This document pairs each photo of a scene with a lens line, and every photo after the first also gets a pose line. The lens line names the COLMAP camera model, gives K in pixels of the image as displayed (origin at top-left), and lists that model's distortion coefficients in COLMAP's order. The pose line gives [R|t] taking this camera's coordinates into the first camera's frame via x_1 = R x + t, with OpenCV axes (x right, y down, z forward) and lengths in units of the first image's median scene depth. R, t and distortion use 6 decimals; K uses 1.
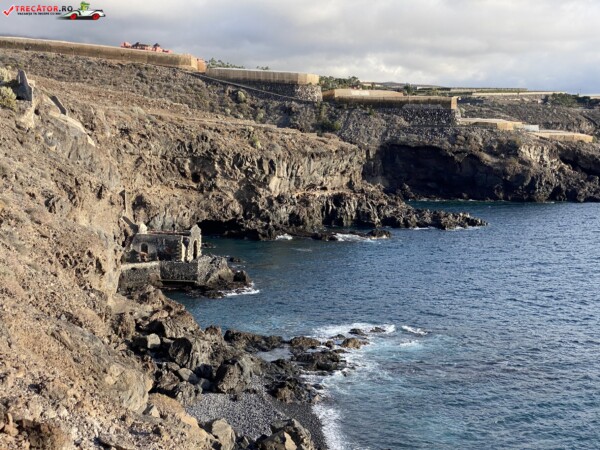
lens RADIAL K [[909.3, 0, 287.3], [0, 909.3, 213.1], [0, 0, 1]] dist [0.084278, 0.000000]
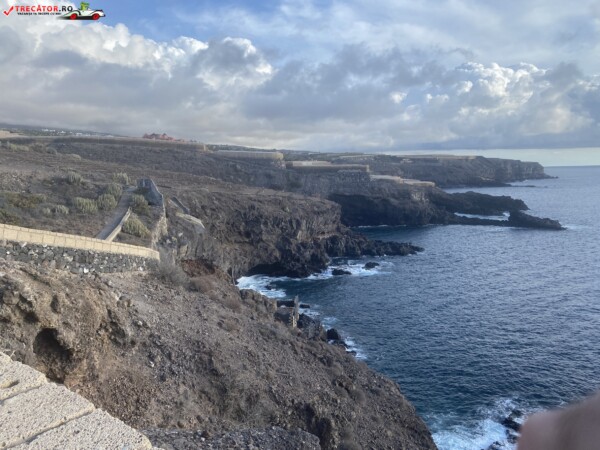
lens RADIAL K [[463.2, 0, 298.4], [0, 463.2, 225.3], [0, 0, 1]] dist [0.042927, -0.055631]
pose [[0.987730, -0.053575, 0.146693, -0.137397], [0.050571, 0.998429, 0.024136, -0.072576], [-0.147755, -0.016422, 0.988888, 0.274907]]
